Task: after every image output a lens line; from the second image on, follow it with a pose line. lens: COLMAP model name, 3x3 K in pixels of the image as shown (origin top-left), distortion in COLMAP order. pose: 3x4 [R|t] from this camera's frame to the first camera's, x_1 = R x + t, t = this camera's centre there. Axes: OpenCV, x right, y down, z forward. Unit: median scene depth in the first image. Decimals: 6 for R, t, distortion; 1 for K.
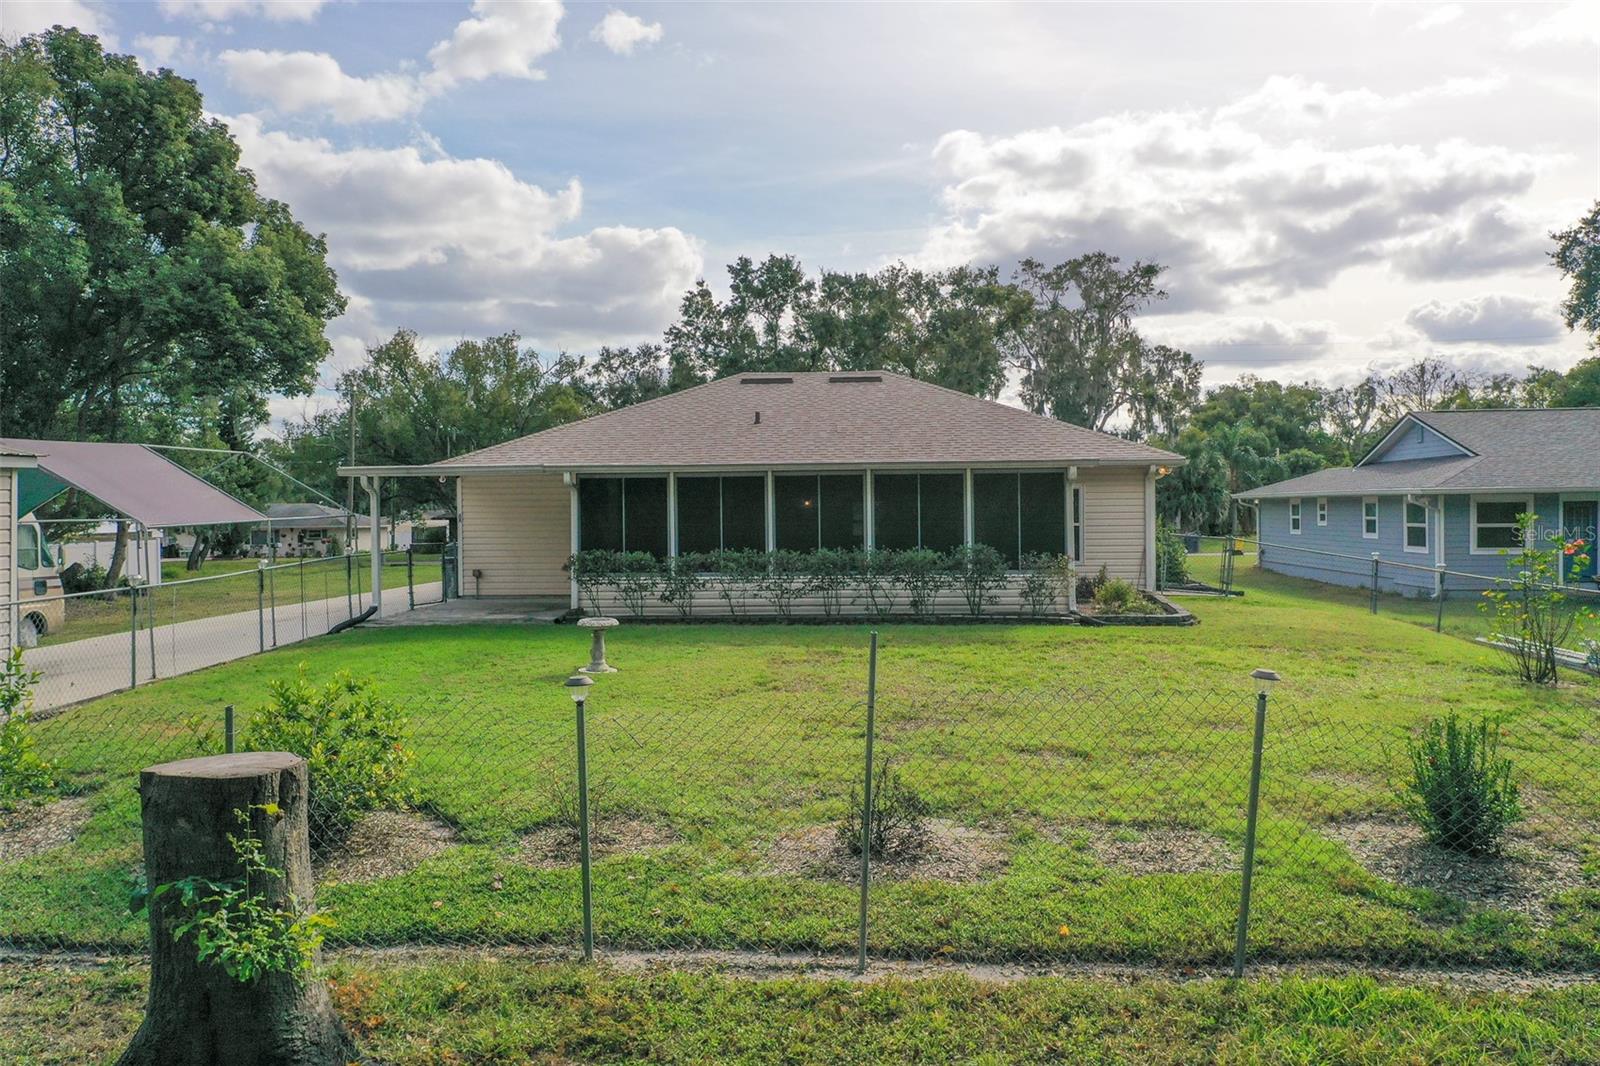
lens RADIAL K [[1278.7, 0, 802.6], [0, 1278.7, 525.0], [0, 0, 1]] dist [0.010218, -0.005593]
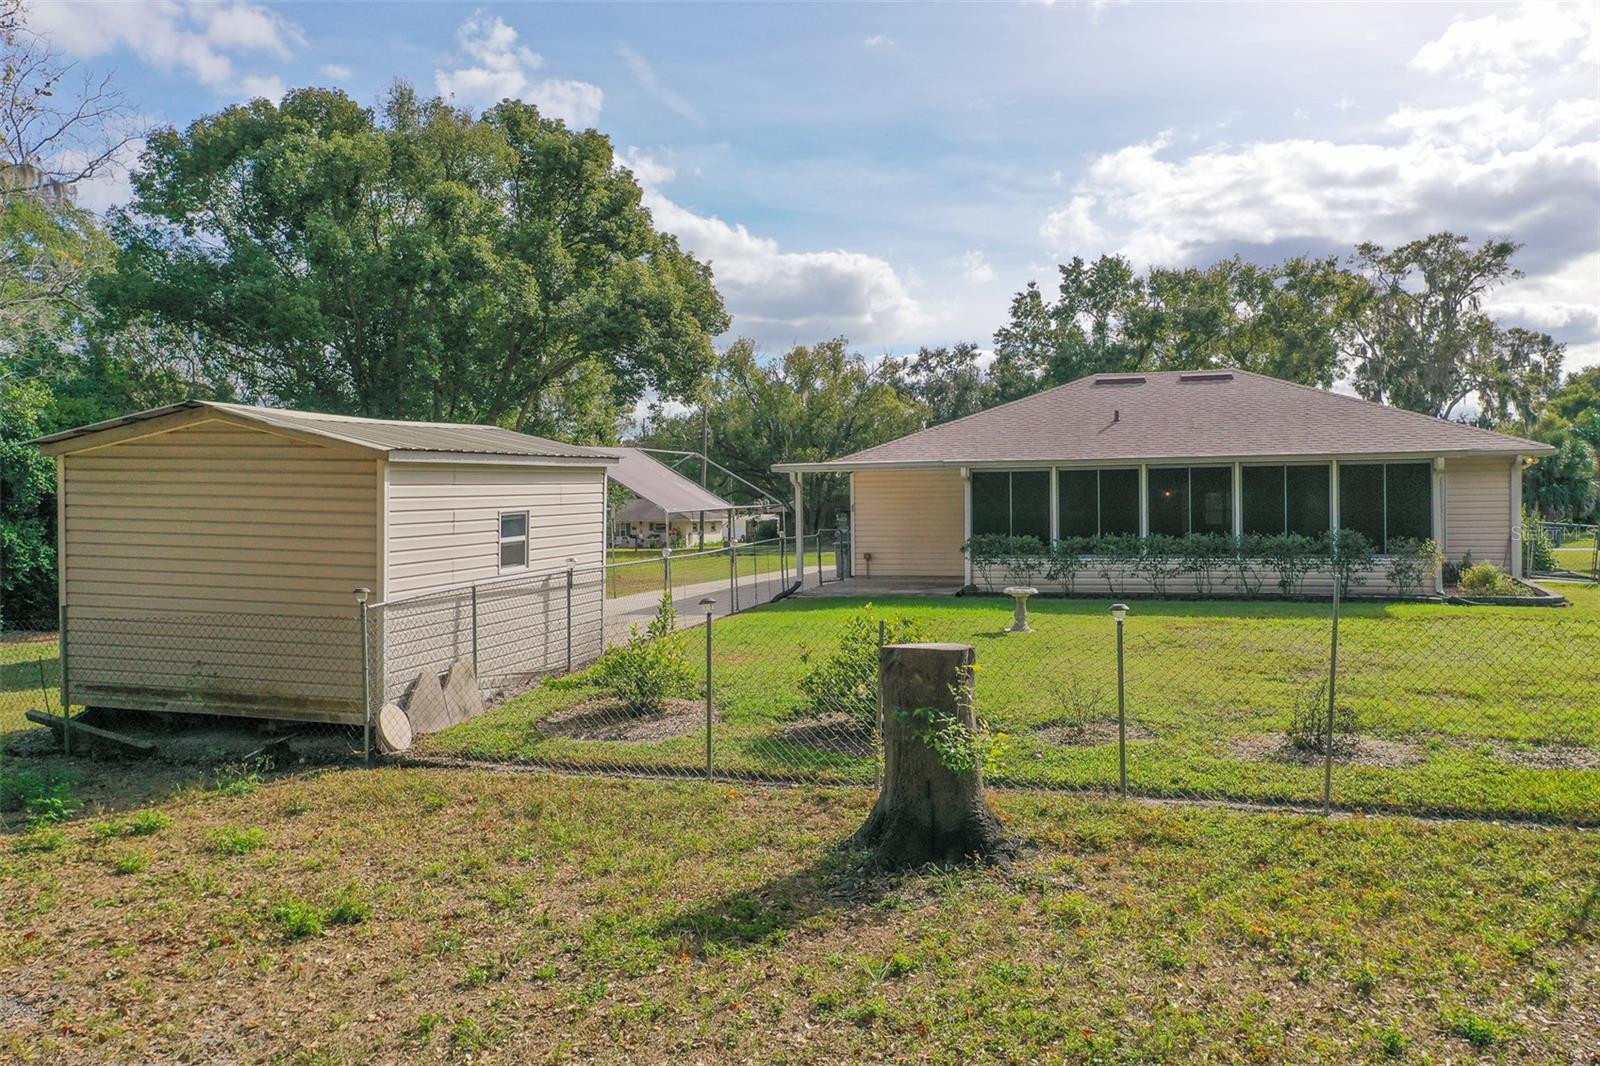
lens RADIAL K [[1278.7, 0, 796.2], [0, 1278.7, 529.3], [0, 0, 1]] dist [0.010218, -0.005593]
pose [[0.972733, 0.001938, -0.231920, -0.044856], [-0.000375, 0.999977, 0.006783, 0.005105], [0.231928, -0.006511, 0.972711, -0.116898]]
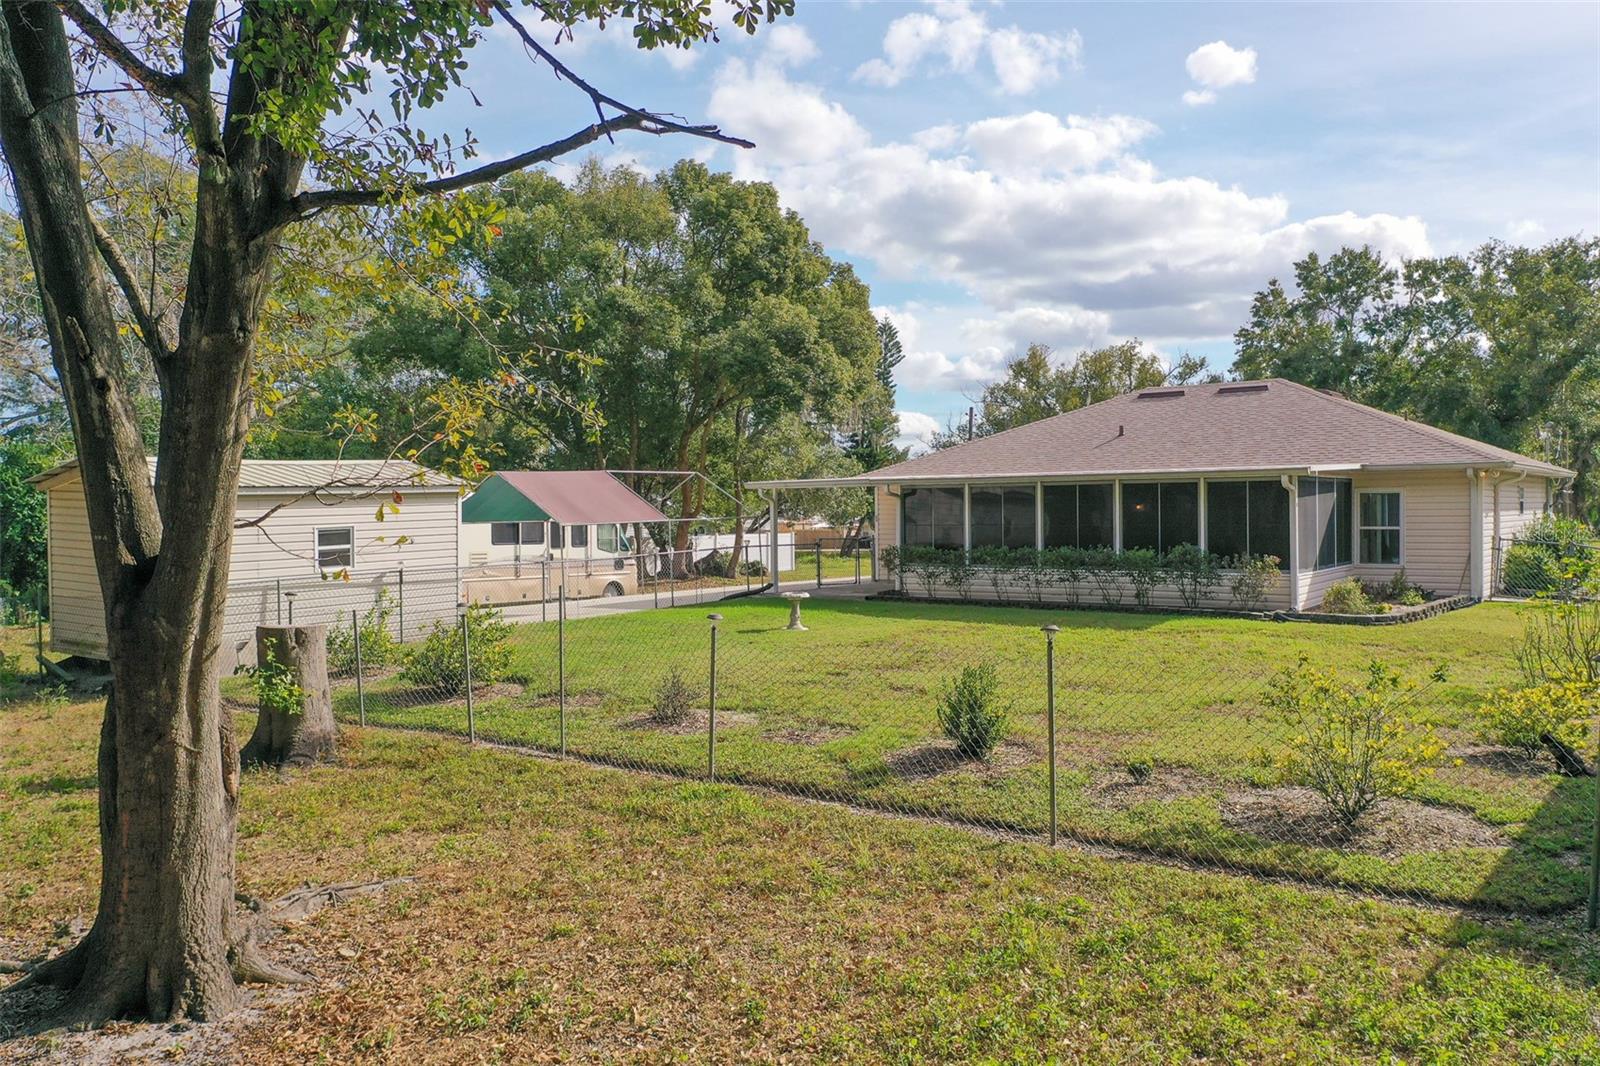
lens RADIAL K [[1278.7, 0, 792.0], [0, 1278.7, 538.6], [0, 0, 1]] dist [0.010218, -0.005593]
pose [[0.834884, 0.013655, -0.550256, 0.323301], [-0.005661, 0.999852, 0.016222, -0.005061], [0.550397, -0.010429, 0.834838, -0.099104]]
